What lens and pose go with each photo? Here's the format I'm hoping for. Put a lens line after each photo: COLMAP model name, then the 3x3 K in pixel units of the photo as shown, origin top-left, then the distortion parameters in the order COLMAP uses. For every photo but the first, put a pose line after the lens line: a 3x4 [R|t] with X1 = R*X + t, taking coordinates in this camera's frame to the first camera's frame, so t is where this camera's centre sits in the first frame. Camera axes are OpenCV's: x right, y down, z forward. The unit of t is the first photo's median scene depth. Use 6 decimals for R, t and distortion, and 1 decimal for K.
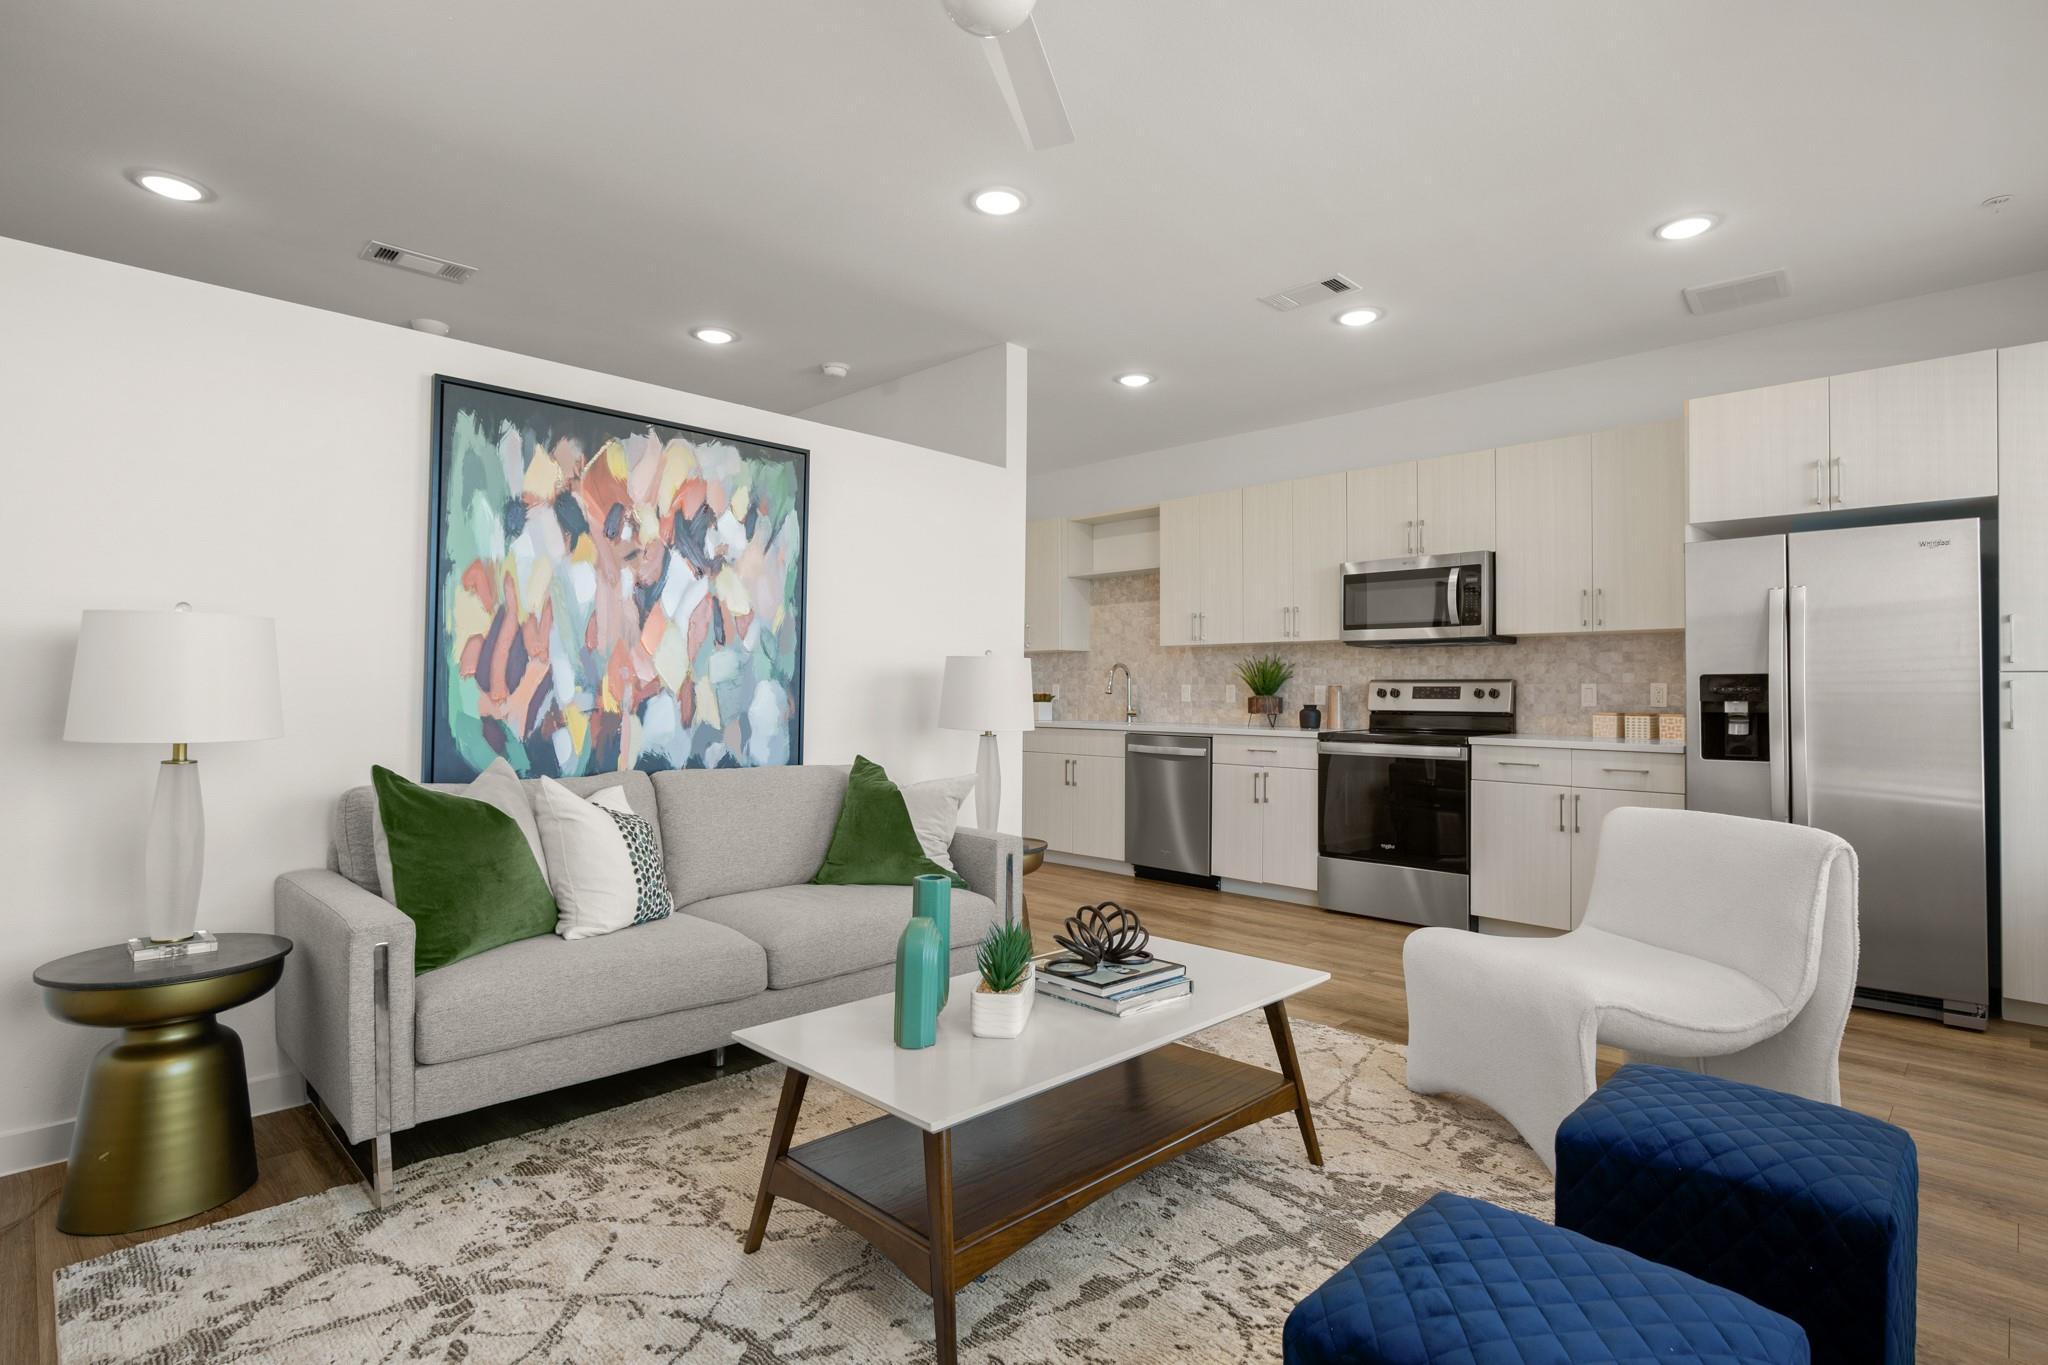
lens RADIAL K [[1025.5, 0, 1025.1], [0, 1025.5, 671.0], [0, 0, 1]] dist [-0.012243, 0.006127]
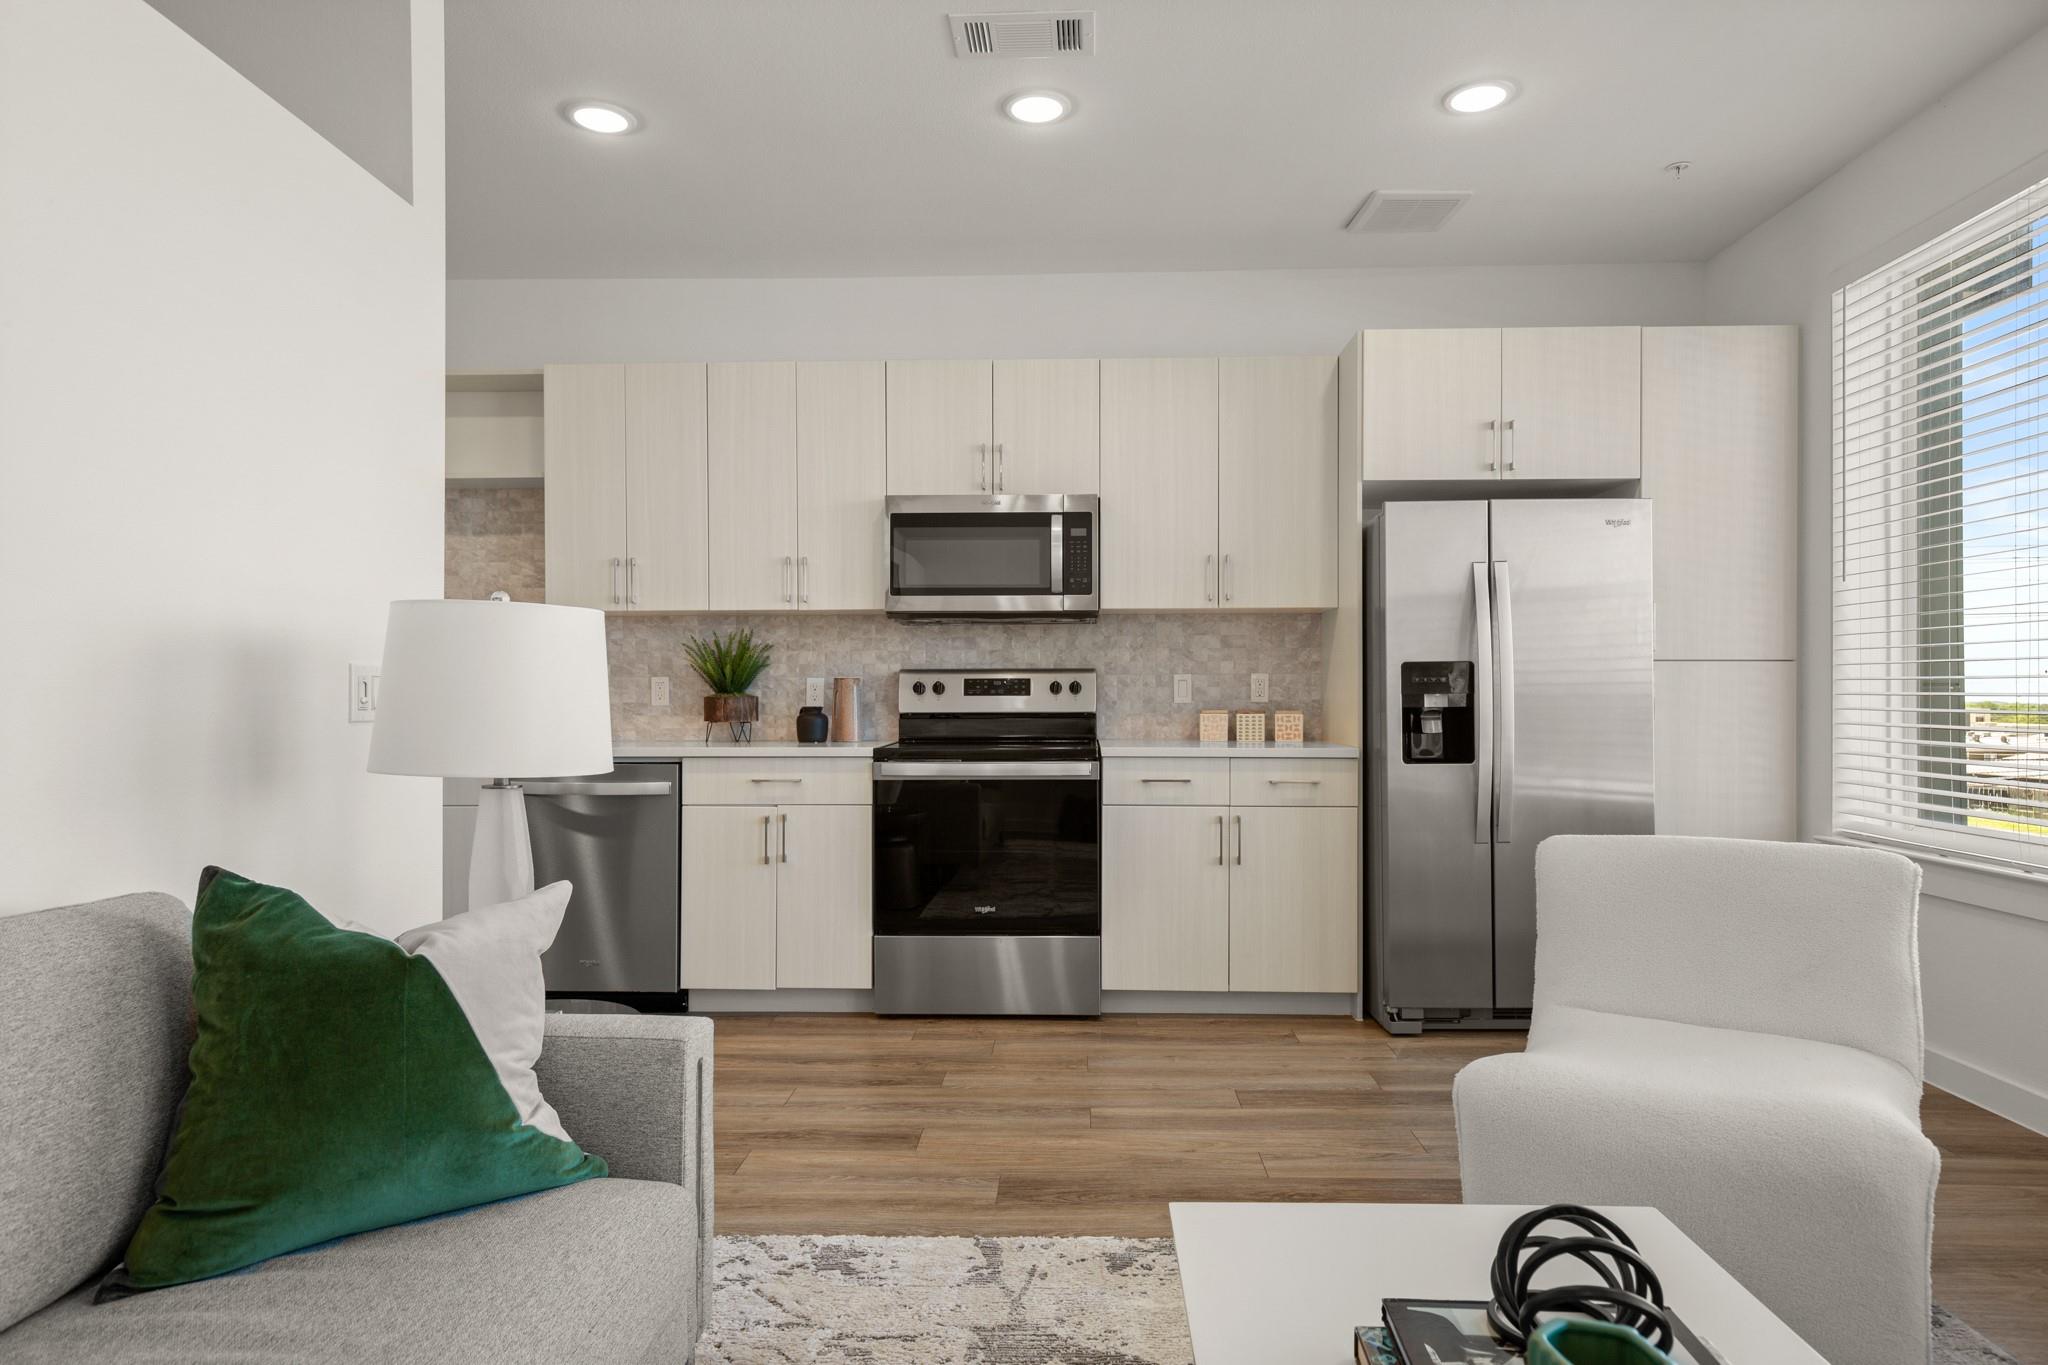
lens RADIAL K [[1230.4, 0, 1045.3], [0, 1230.4, 684.5], [0, 0, 1]] dist [0.034394, 0.000157]
pose [[0.732670, -0.003319, 0.680576, -0.196998], [-0.006941, 0.999900, 0.012347, 0.009757], [-0.680549, -0.013770, 0.732573, 0.393958]]
